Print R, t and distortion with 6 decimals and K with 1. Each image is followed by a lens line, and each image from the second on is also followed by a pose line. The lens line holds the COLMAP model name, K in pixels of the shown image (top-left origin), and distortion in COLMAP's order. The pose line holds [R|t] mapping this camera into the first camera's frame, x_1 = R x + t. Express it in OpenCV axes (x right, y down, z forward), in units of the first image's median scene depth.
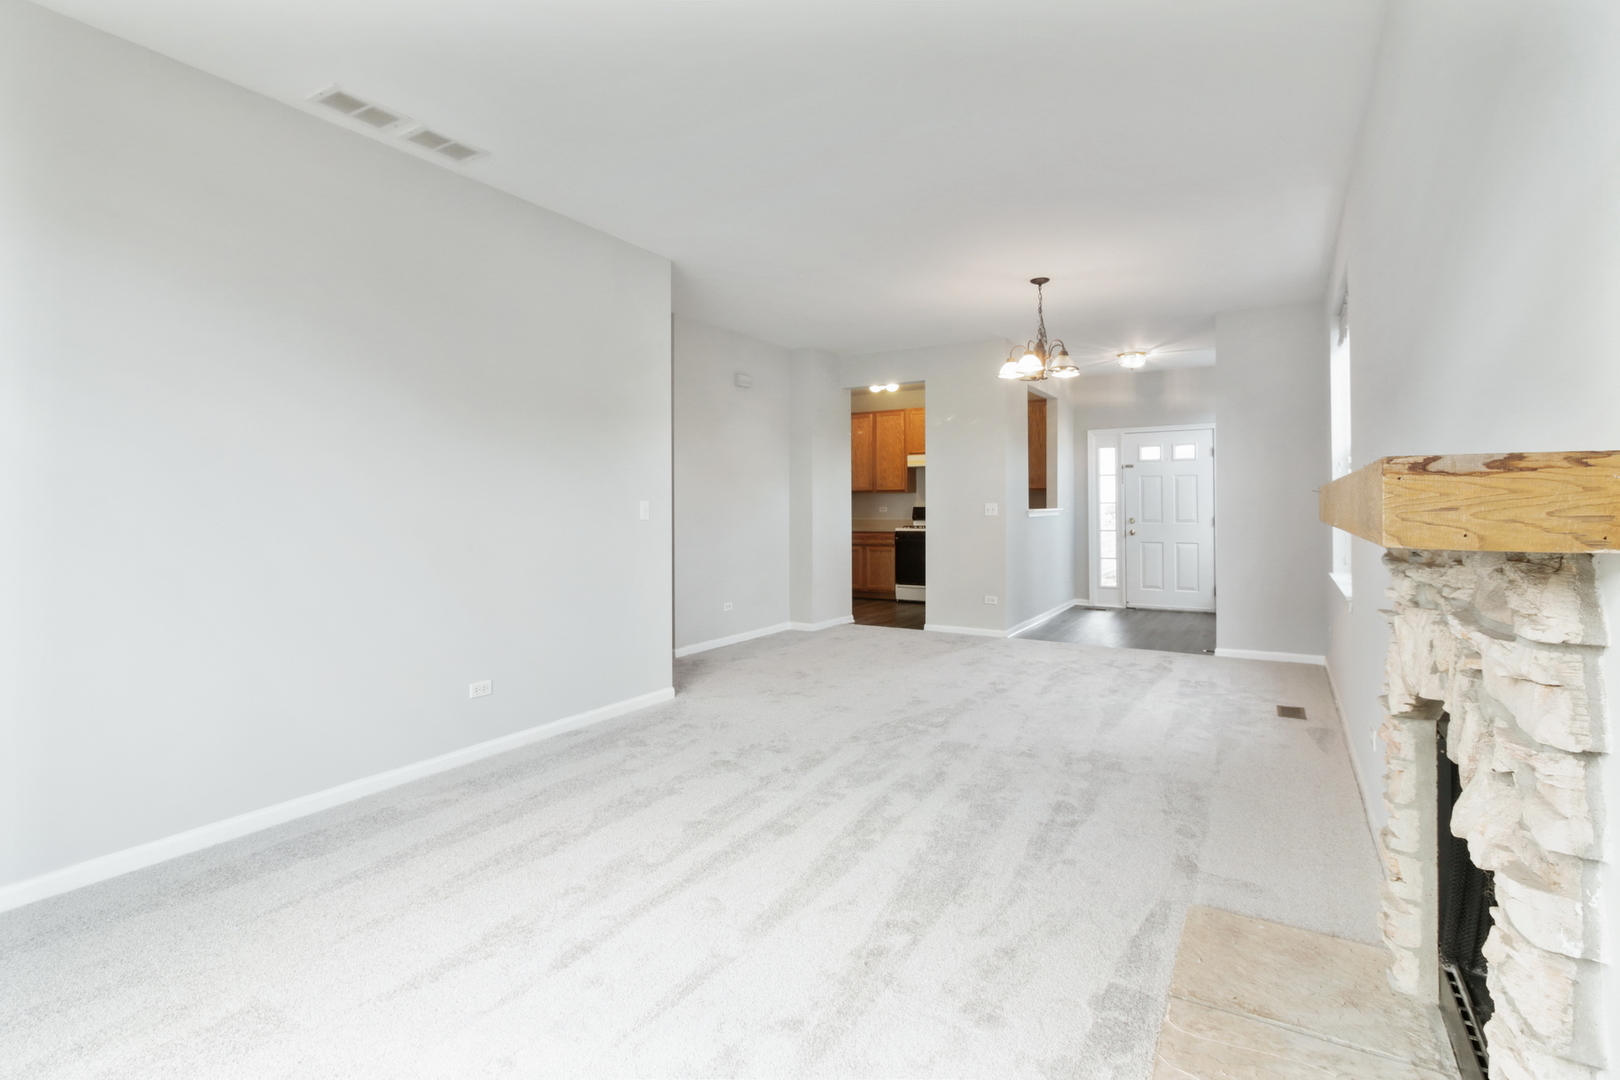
lens RADIAL K [[784.1, 0, 808.3], [0, 784.1, 503.3], [0, 0, 1]] dist [-0.010554, -0.000849]
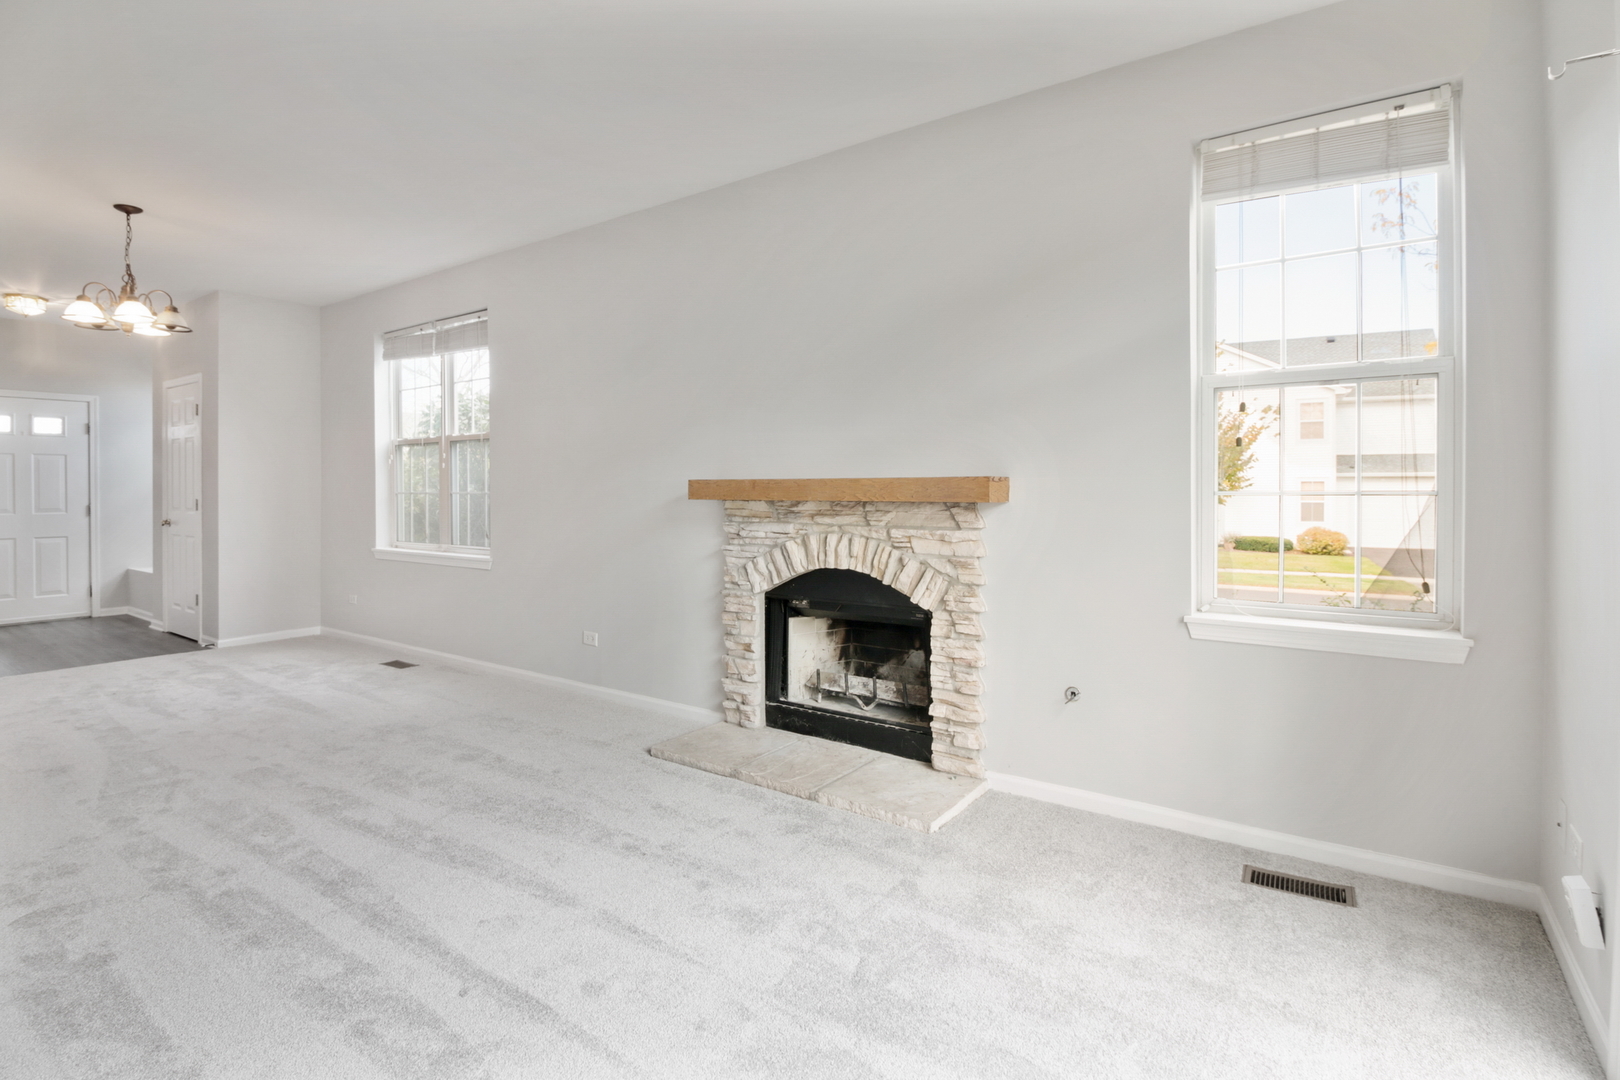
lens RADIAL K [[795.2, 0, 809.6], [0, 795.2, 504.5], [0, 0, 1]] dist [-0.001382, -0.020642]
pose [[0.057428, -0.017337, 0.998199, -0.740576], [-0.001483, 0.999847, 0.017451, 0.002590], [-0.998349, -0.002483, 0.057393, 0.416313]]
